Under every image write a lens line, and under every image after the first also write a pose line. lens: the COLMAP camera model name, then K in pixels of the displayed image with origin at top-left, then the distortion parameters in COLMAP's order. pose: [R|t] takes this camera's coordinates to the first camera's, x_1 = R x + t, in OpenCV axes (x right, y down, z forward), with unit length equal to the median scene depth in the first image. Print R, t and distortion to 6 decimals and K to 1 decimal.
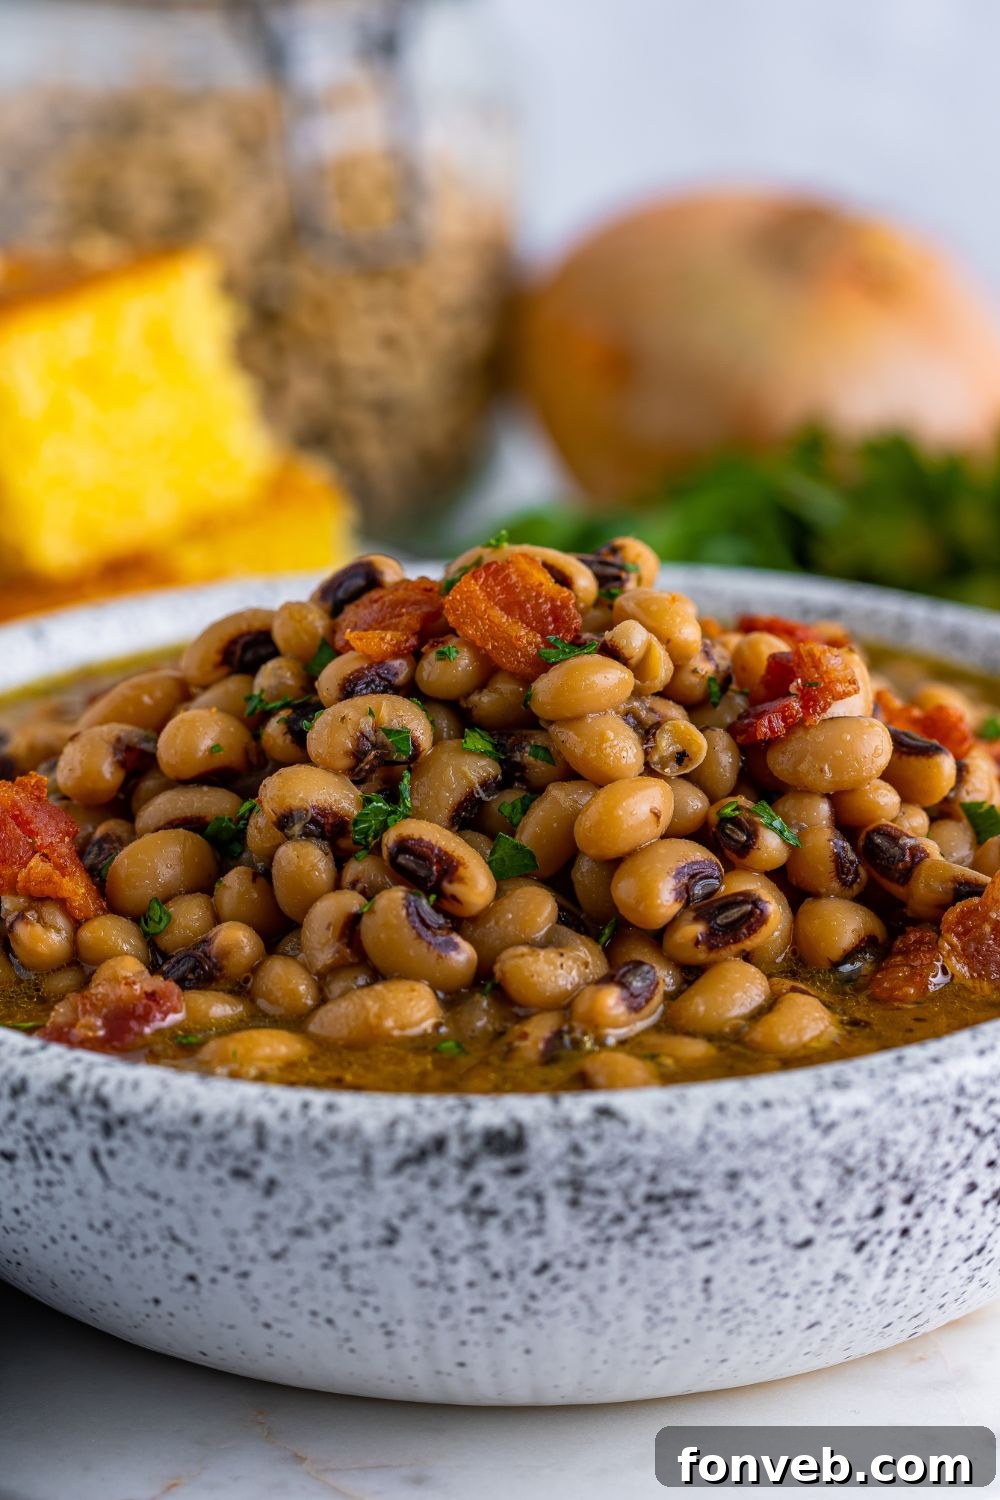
lens RADIAL K [[5441.1, 0, 500.0], [0, 5441.1, 750.0], [0, 0, 1]] dist [-0.032625, -0.020122]
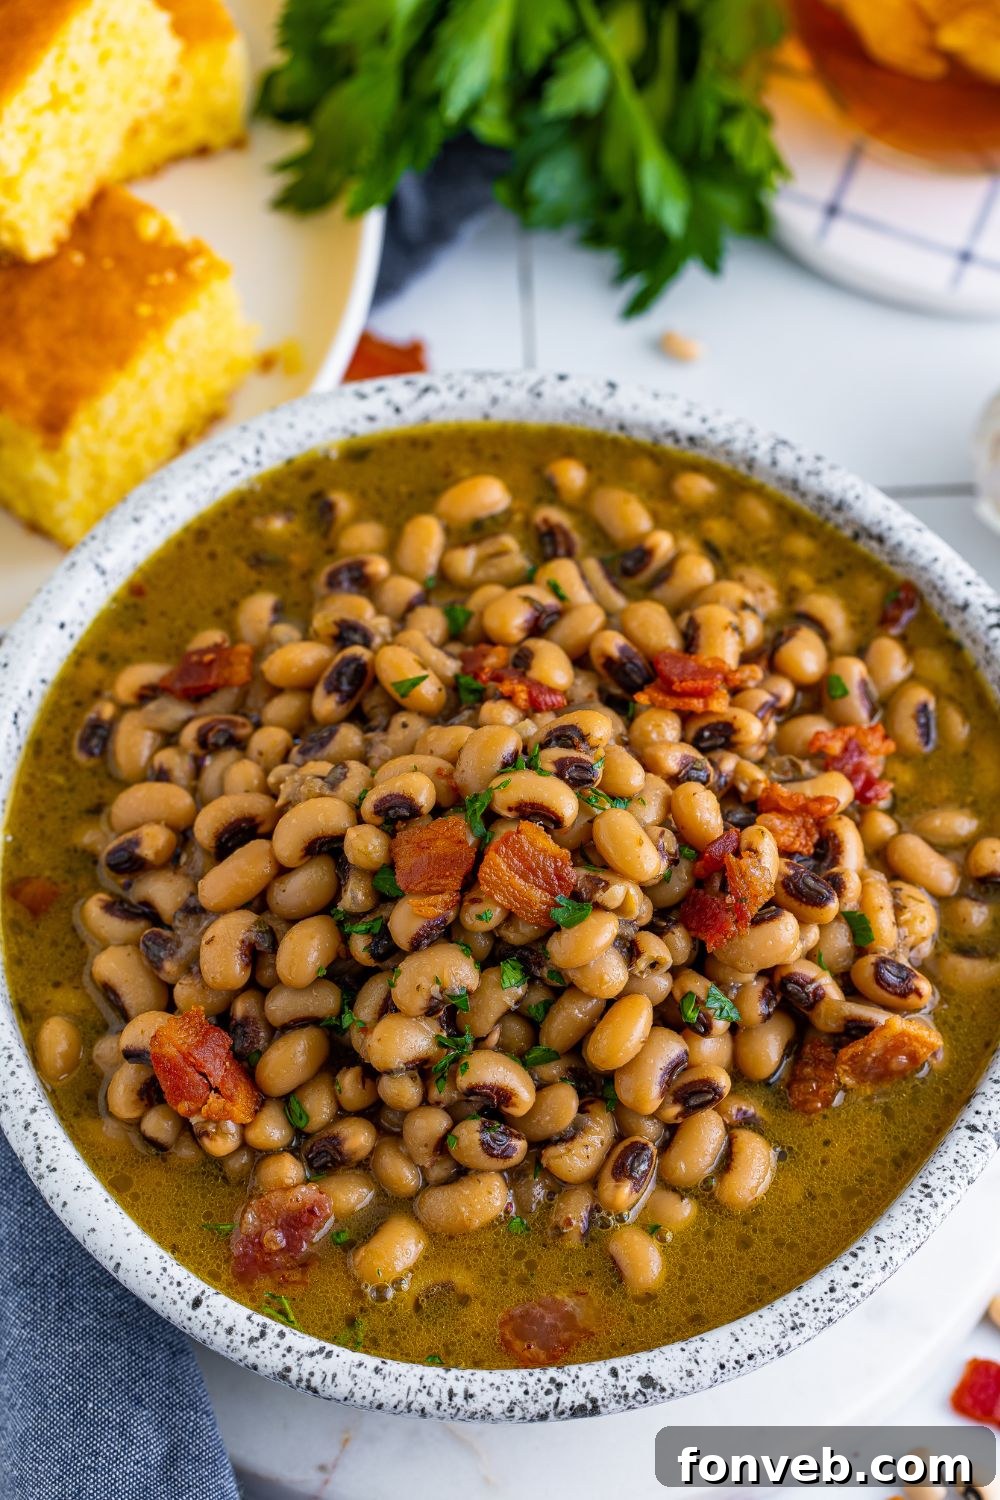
lens RADIAL K [[5233.1, 0, 500.0], [0, 5233.1, 750.0], [0, 0, 1]] dist [-0.089649, -0.392232]
pose [[0.991285, -0.108012, 0.075422, -0.106072], [0.030888, 0.747116, 0.663975, -0.974574], [-0.128066, -0.655859, 0.743941, 0.031336]]
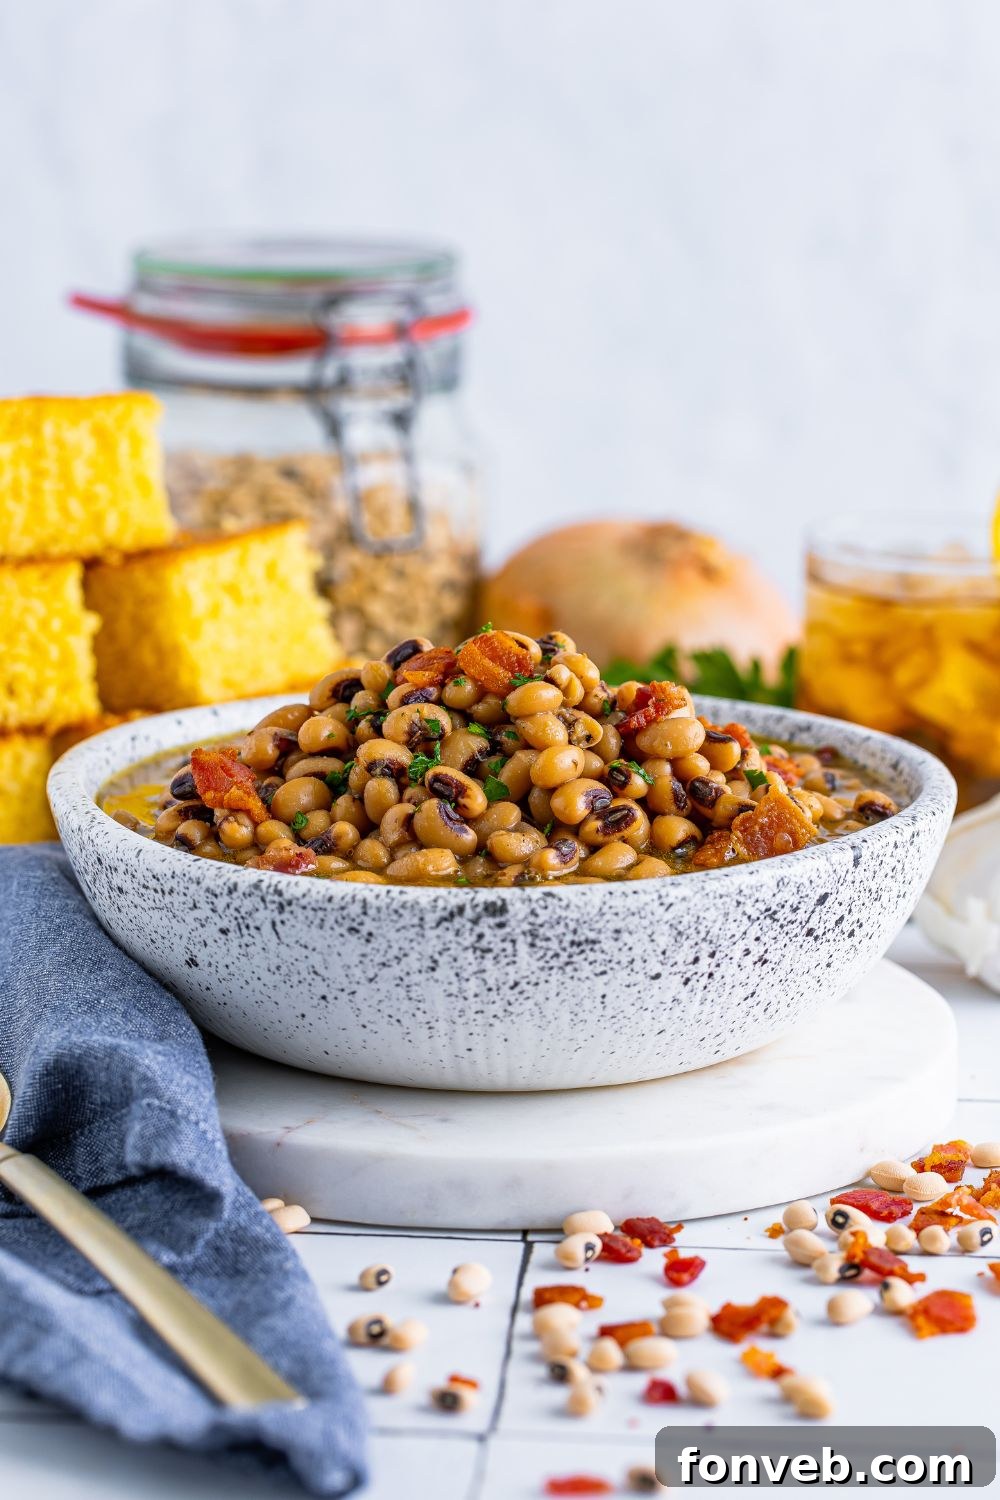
lens RADIAL K [[4690.9, 0, 500.0], [0, 4690.9, 750.0], [0, 0, 1]] dist [-0.052469, -0.272879]
pose [[0.999835, 0.003866, 0.017766, -0.024801], [-0.001952, 0.994305, -0.106552, 0.177520], [-0.018076, 0.106500, 0.994148, -0.571404]]
